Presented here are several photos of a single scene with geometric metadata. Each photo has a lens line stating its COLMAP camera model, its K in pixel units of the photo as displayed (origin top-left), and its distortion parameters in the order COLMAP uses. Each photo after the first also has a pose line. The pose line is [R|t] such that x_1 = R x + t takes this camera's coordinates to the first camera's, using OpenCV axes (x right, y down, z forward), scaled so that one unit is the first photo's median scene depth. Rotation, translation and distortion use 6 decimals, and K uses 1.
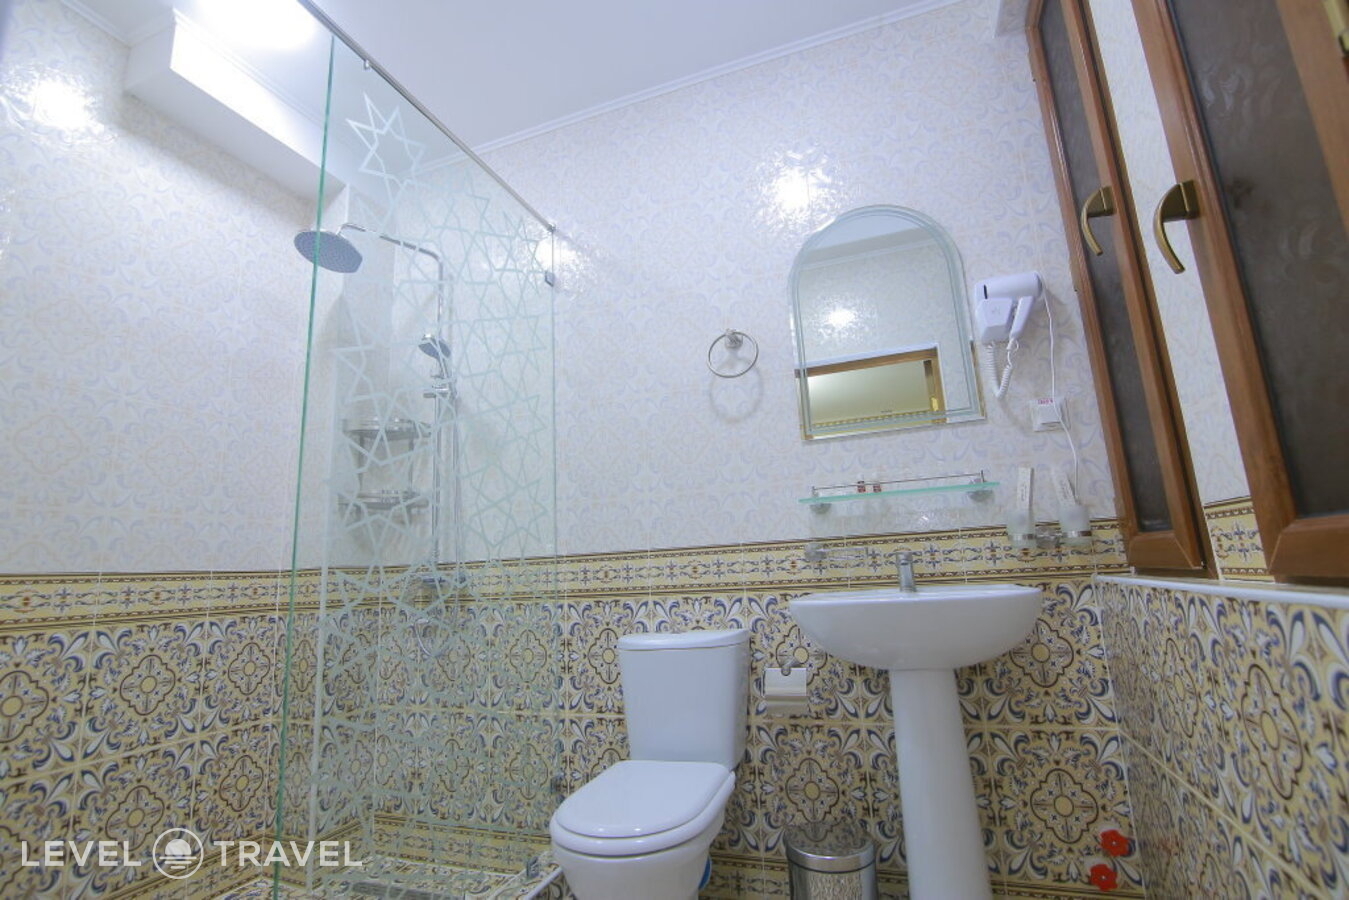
lens RADIAL K [[622.9, 0, 680.0], [0, 622.9, 446.8], [0, 0, 1]] dist [-0.022602, 0.002644]
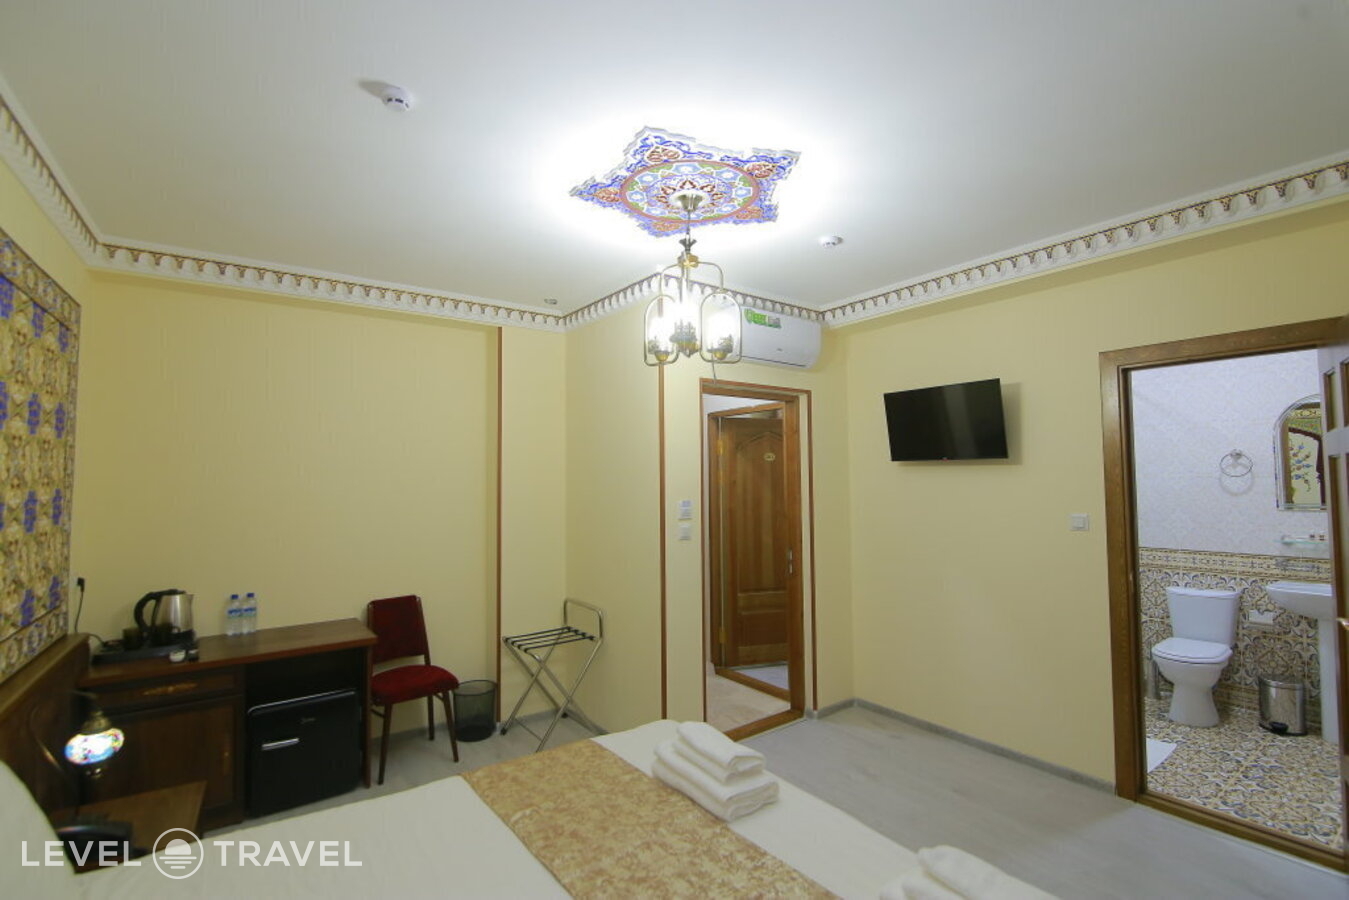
lens RADIAL K [[622.9, 0, 675.7], [0, 622.9, 447.9], [0, 0, 1]] dist [-0.022602, 0.002644]
pose [[0.833757, 0.015469, -0.551915, -0.370699], [0.073122, 0.987709, 0.138146, -0.661814], [0.547269, -0.155537, 0.822378, -1.812053]]
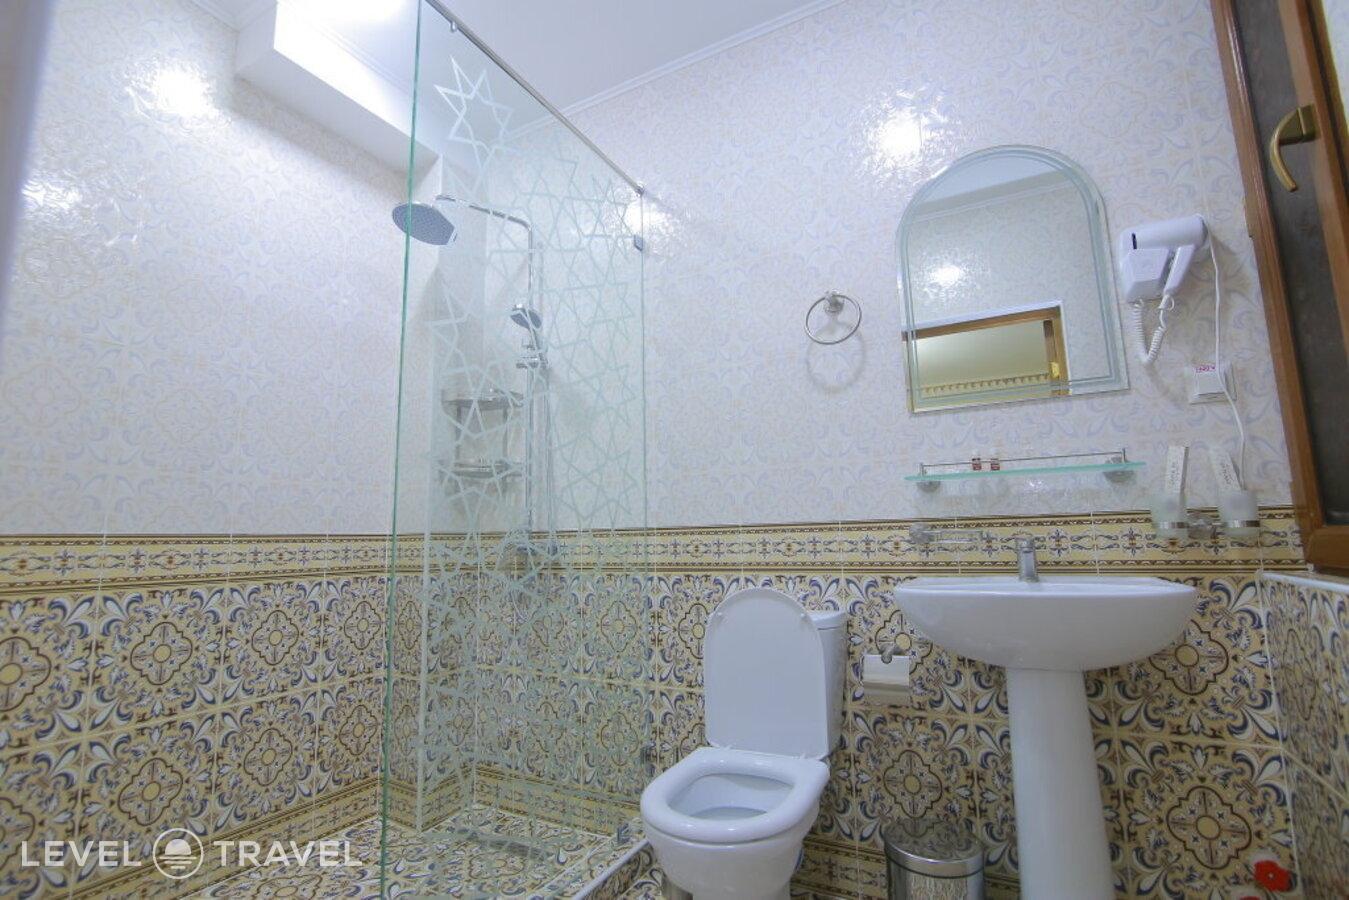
lens RADIAL K [[622.9, 0, 678.3], [0, 622.9, 448.4], [0, 0, 1]] dist [-0.022602, 0.002644]
pose [[0.989810, 0.009178, -0.142098, -0.010508], [-0.000792, 0.998260, 0.058959, -0.011055], [0.142391, -0.058246, 0.988095, 0.042425]]
